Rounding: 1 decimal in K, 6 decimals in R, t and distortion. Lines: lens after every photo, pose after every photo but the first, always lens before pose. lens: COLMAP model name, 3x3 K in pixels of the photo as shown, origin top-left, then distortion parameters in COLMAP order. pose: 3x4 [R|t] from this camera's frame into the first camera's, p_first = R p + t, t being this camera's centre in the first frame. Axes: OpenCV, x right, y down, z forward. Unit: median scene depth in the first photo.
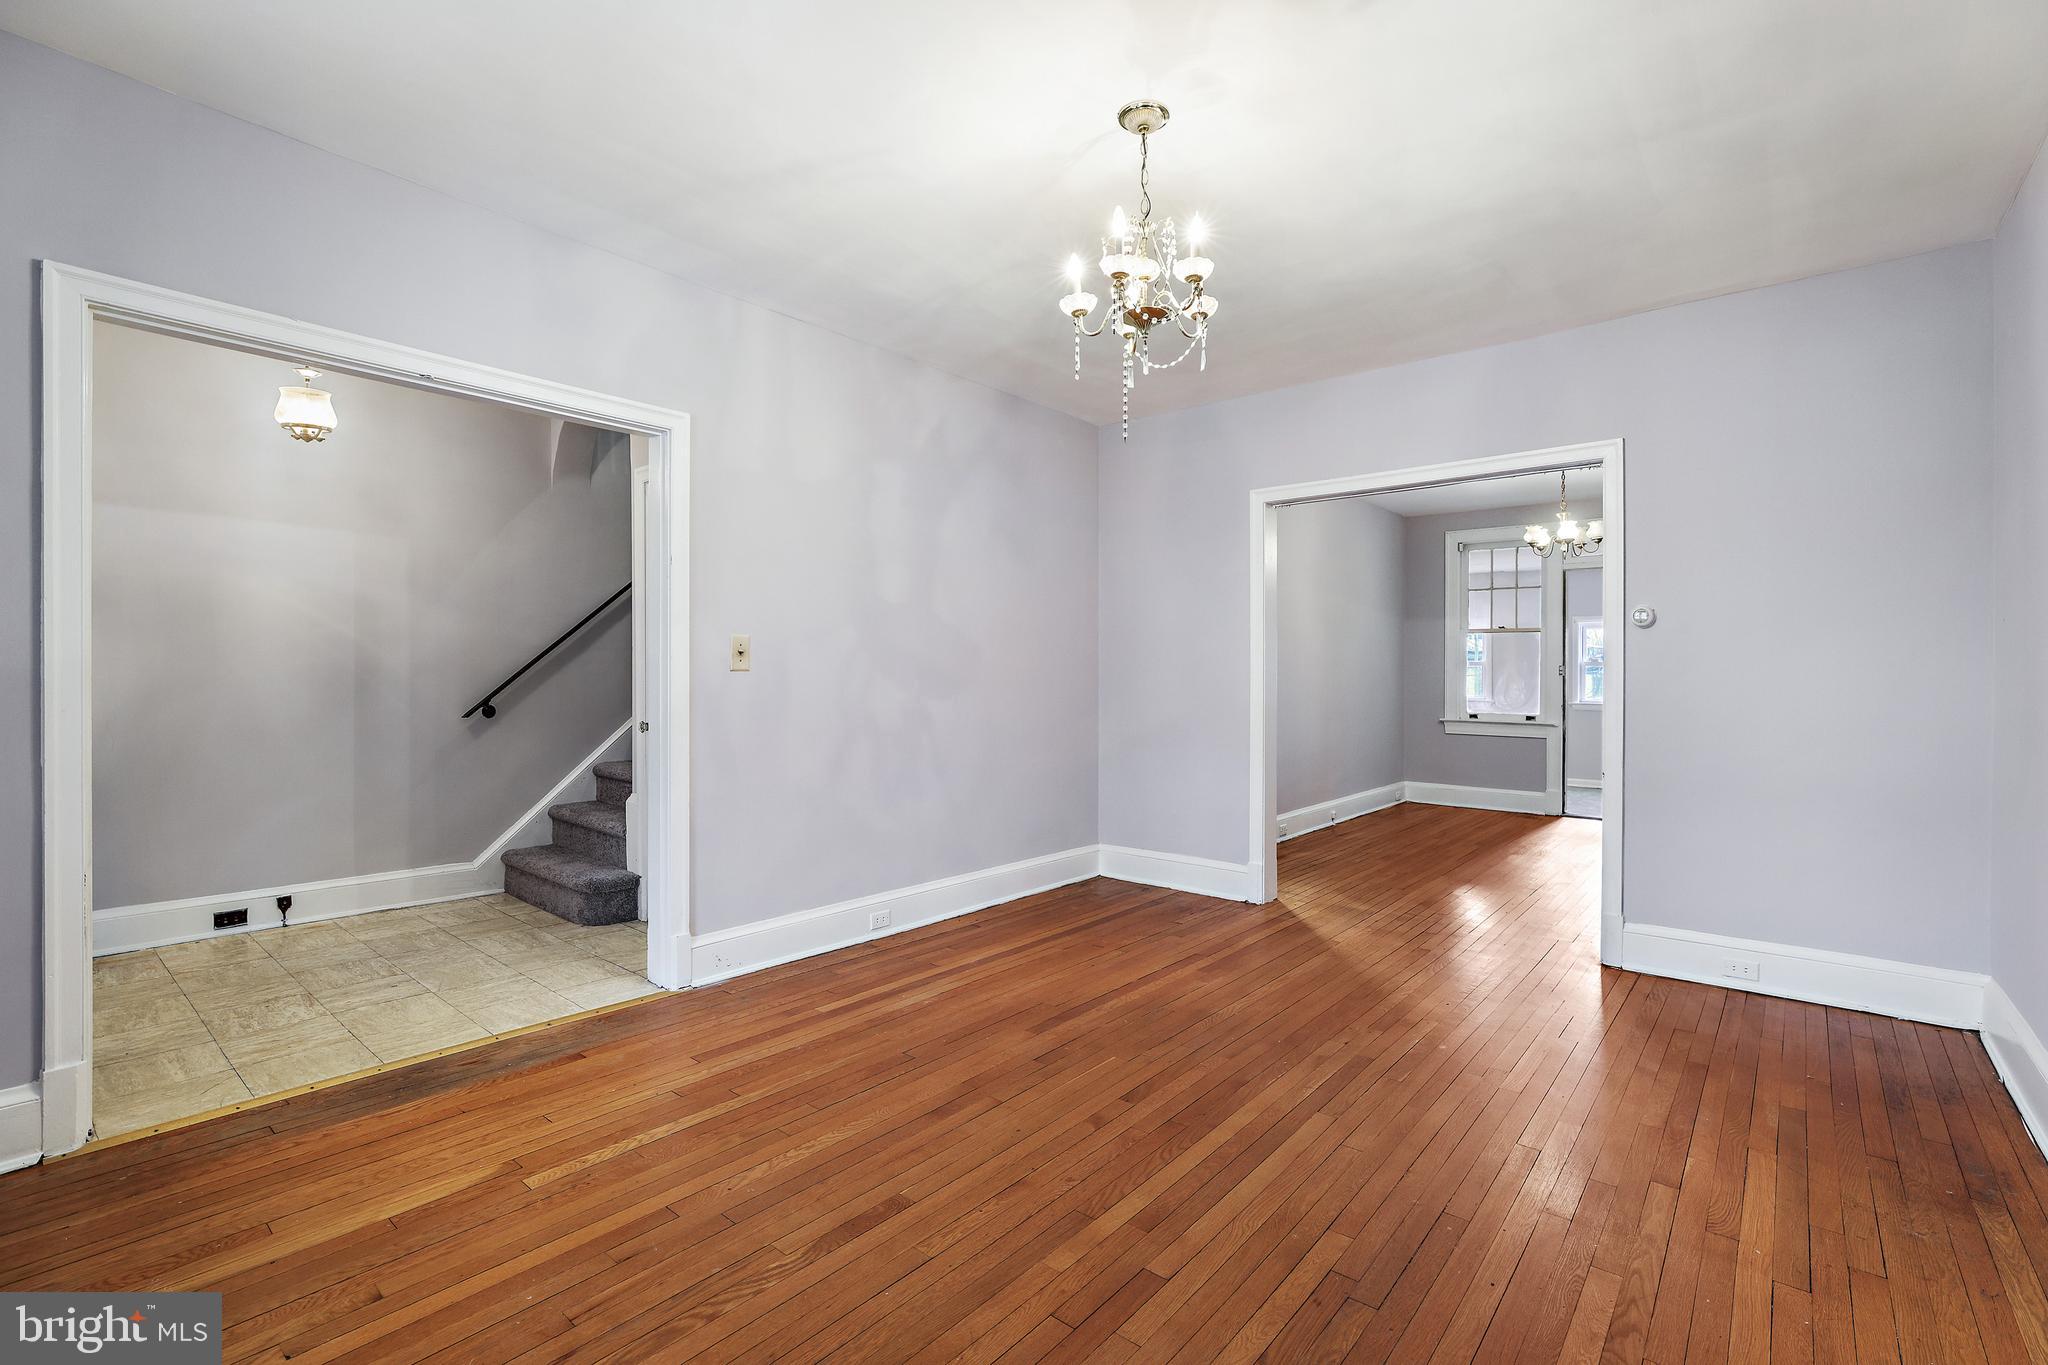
lens RADIAL K [[939.0, 0, 1013.8], [0, 939.0, 689.5], [0, 0, 1]] dist [-0.004662, 0.001435]
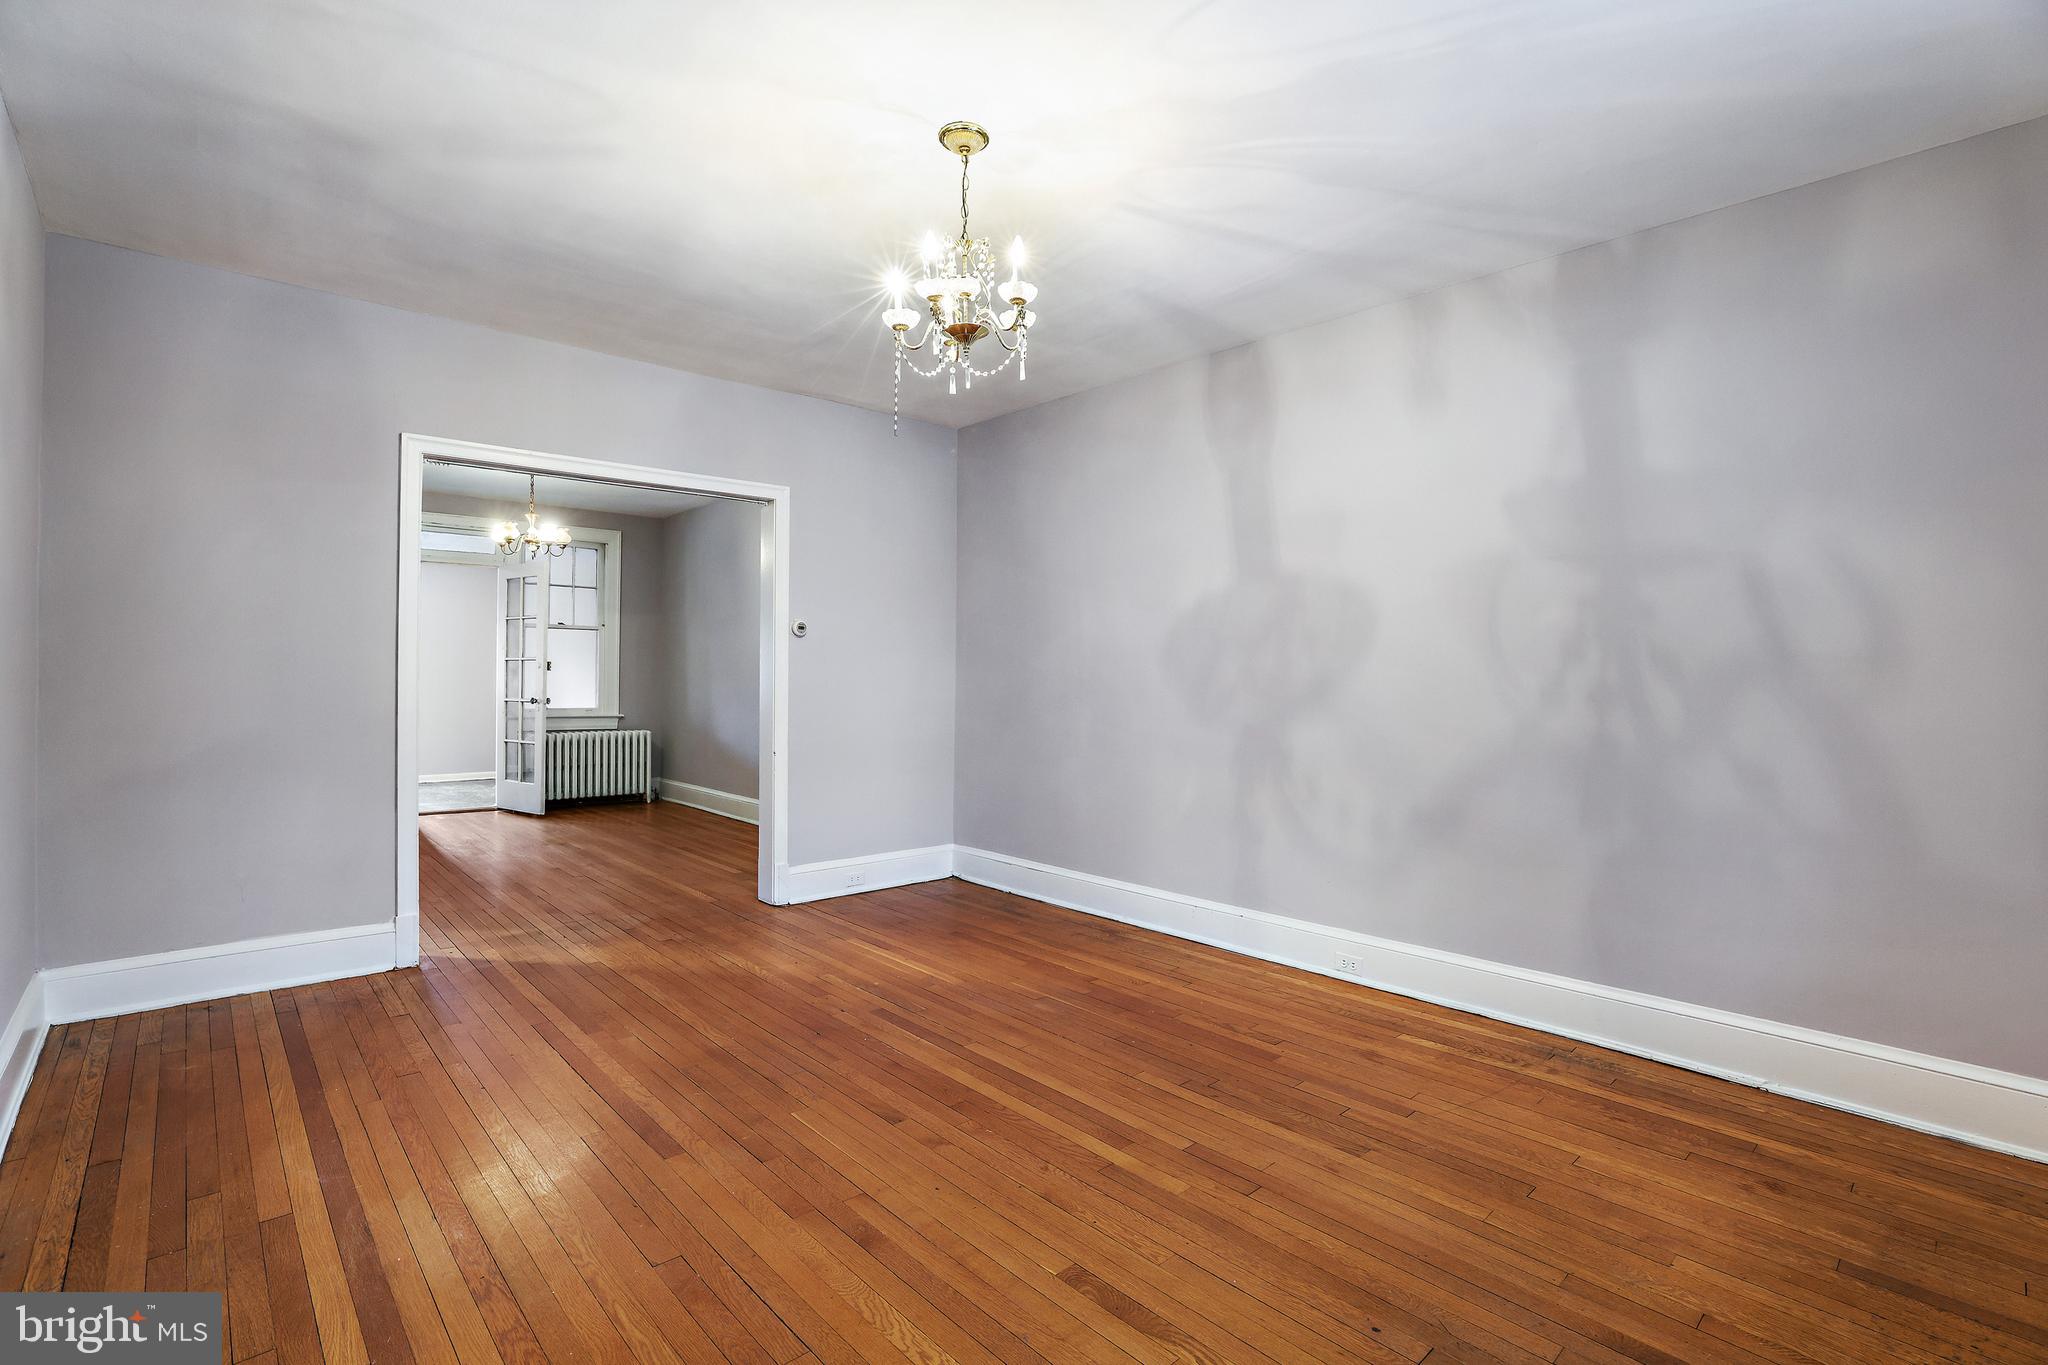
lens RADIAL K [[939.0, 0, 1020.2], [0, 939.0, 677.9], [0, 0, 1]] dist [-0.004662, 0.001435]
pose [[0.115971, -0.003333, 0.993247, -0.731723], [0.000858, 0.999994, 0.003255, -0.015458], [-0.993252, 0.000474, 0.115973, 0.687655]]
